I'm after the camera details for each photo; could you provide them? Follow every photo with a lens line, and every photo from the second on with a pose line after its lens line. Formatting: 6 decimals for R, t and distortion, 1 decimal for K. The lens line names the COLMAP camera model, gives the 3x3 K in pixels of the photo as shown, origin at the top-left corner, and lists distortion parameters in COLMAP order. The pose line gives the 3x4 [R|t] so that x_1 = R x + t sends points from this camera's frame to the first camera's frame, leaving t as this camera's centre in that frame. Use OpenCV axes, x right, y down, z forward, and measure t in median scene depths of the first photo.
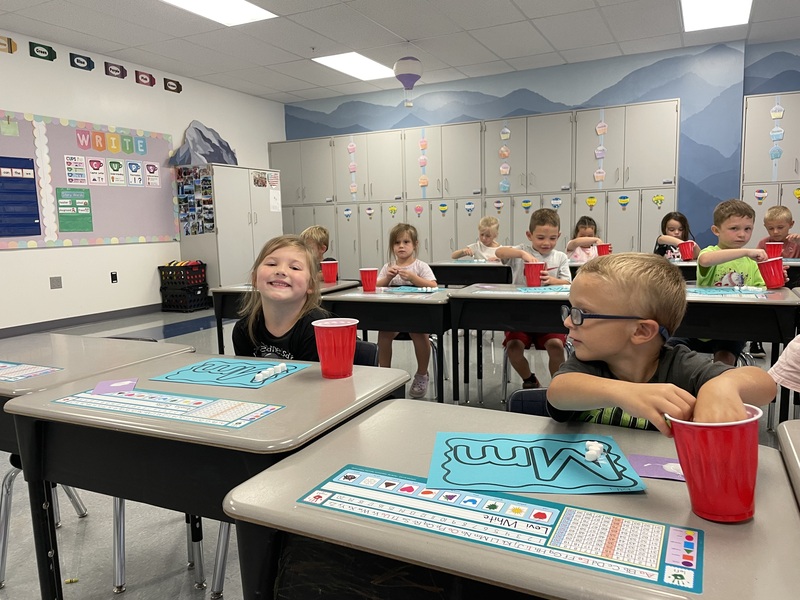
lens RADIAL K [[595.5, 0, 406.7], [0, 595.5, 298.5], [0, 0, 1]] dist [0.086477, -0.117333]
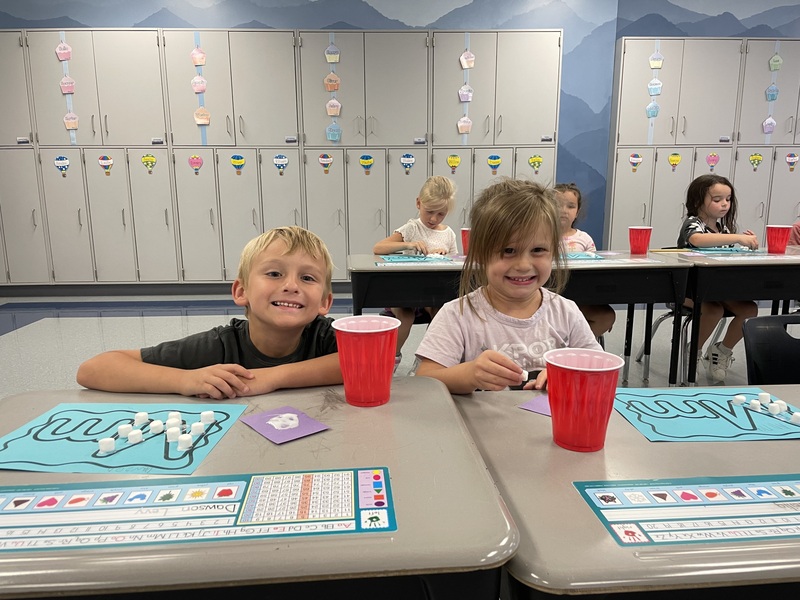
lens RADIAL K [[607.7, 0, 393.2], [0, 607.7, 304.8], [0, 0, 1]] dist [0.094611, -0.120597]
pose [[0.884802, -0.068338, 0.460929, -0.121318], [0.039555, 0.996632, 0.071832, -0.040809], [-0.464286, -0.045325, 0.884525, 0.353585]]
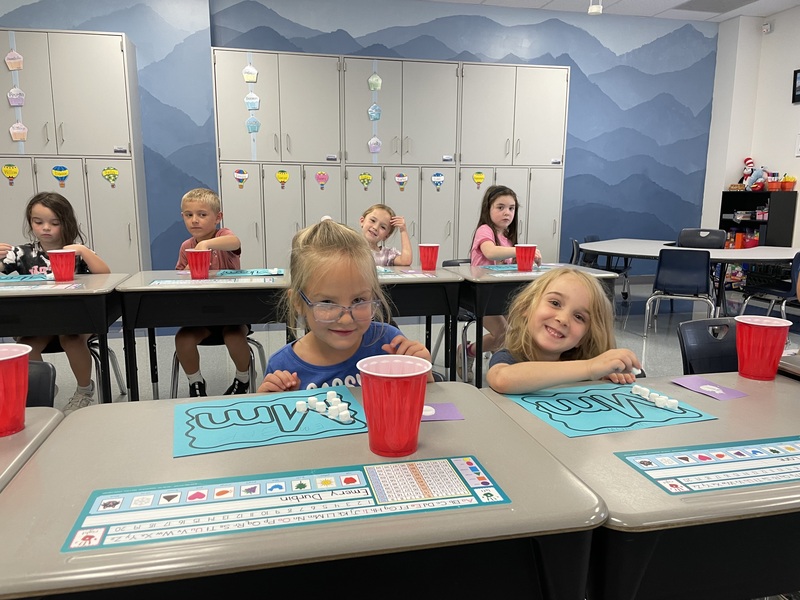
lens RADIAL K [[607.7, 0, 393.2], [0, 607.7, 304.8], [0, 0, 1]] dist [0.094611, -0.120597]
pose [[0.782184, -0.076797, 0.618296, 0.203996], [0.052524, 0.996969, 0.057386, -0.031957], [-0.620829, -0.012411, 0.783848, 0.202594]]
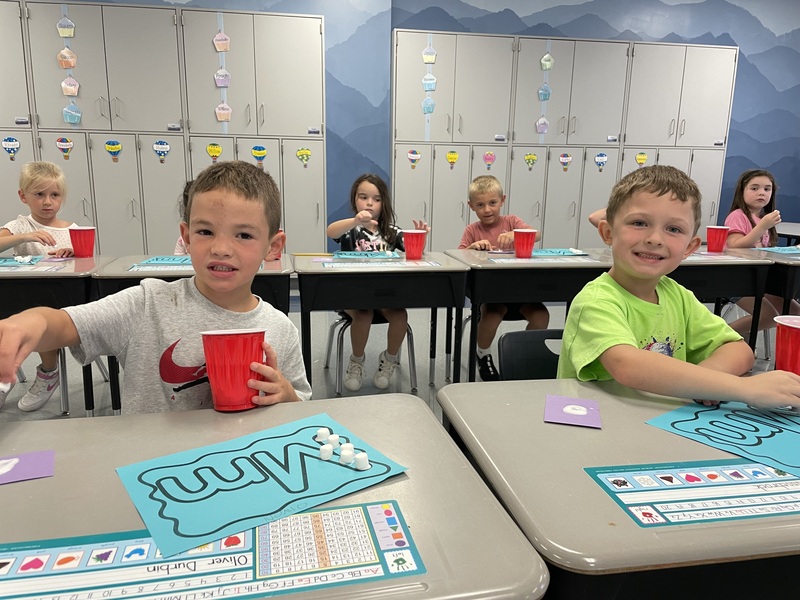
lens RADIAL K [[607.7, 0, 393.2], [0, 607.7, 304.8], [0, 0, 1]] dist [0.094611, -0.120597]
pose [[0.813865, -0.080242, 0.575487, 0.052334], [0.035307, 0.995418, 0.088862, -0.039536], [-0.579980, -0.052003, 0.812969, 0.292110]]
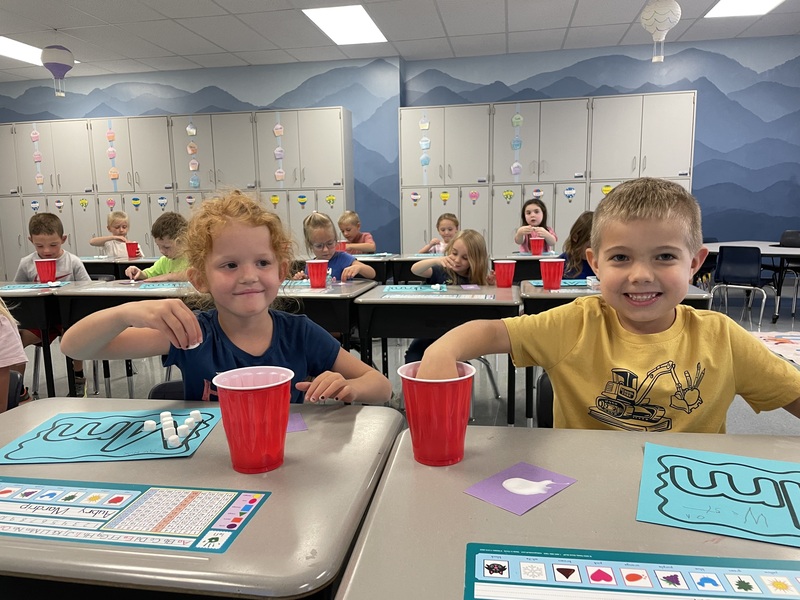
lens RADIAL K [[598.3, 0, 400.0], [0, 598.3, 300.0], [0, 0, 1]] dist [0.104851, -0.136691]
pose [[0.964789, -0.027349, 0.261600, 0.237227], [0.025184, 0.999615, 0.011626, 0.008175], [-0.261817, -0.004628, 0.965106, -0.078794]]
